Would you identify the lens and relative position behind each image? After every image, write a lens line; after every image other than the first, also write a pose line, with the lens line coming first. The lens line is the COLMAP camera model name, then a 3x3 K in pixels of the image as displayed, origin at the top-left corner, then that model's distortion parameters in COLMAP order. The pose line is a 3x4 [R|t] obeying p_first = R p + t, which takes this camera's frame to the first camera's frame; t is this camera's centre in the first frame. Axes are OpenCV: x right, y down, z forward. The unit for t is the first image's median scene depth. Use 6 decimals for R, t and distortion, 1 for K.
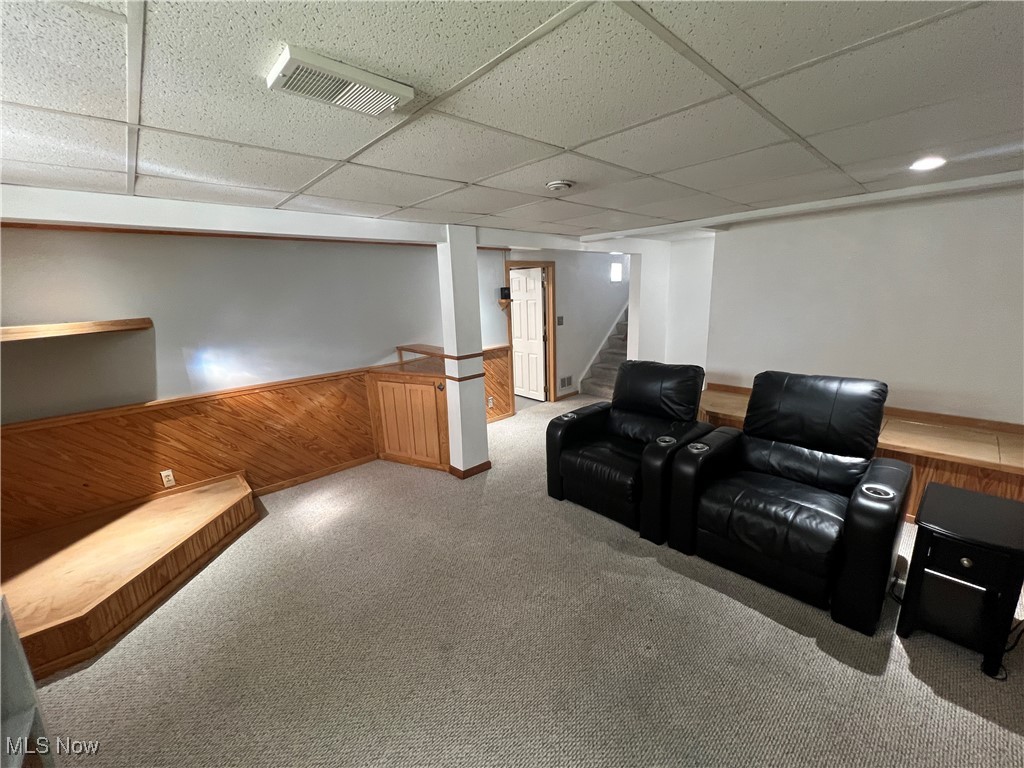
lens RADIAL K [[407.8, 0, 512.0], [0, 407.8, 384.0], [0, 0, 1]] dist [-0.001100, -0.000243]
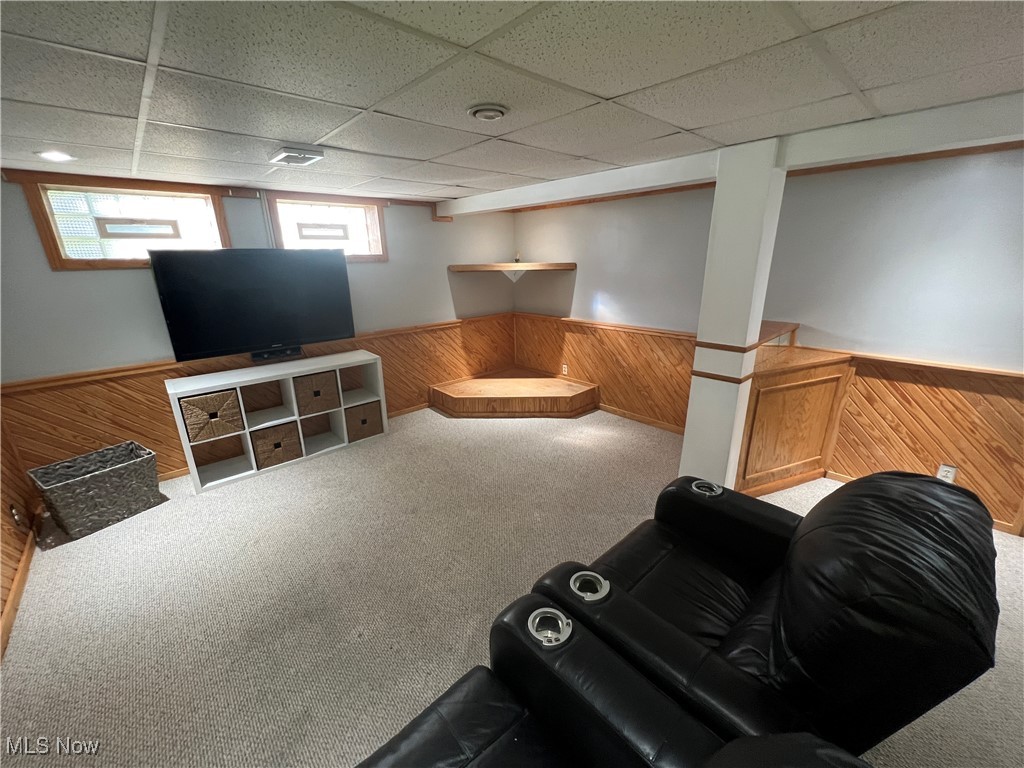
lens RADIAL K [[407.8, 0, 512.0], [0, 407.8, 384.0], [0, 0, 1]] dist [-0.001100, -0.000243]
pose [[0.000046, 0.337528, -0.941316, 0.624849], [-0.205912, 0.921147, 0.330286, -0.184132], [0.978570, 0.193813, 0.069543, 0.694645]]
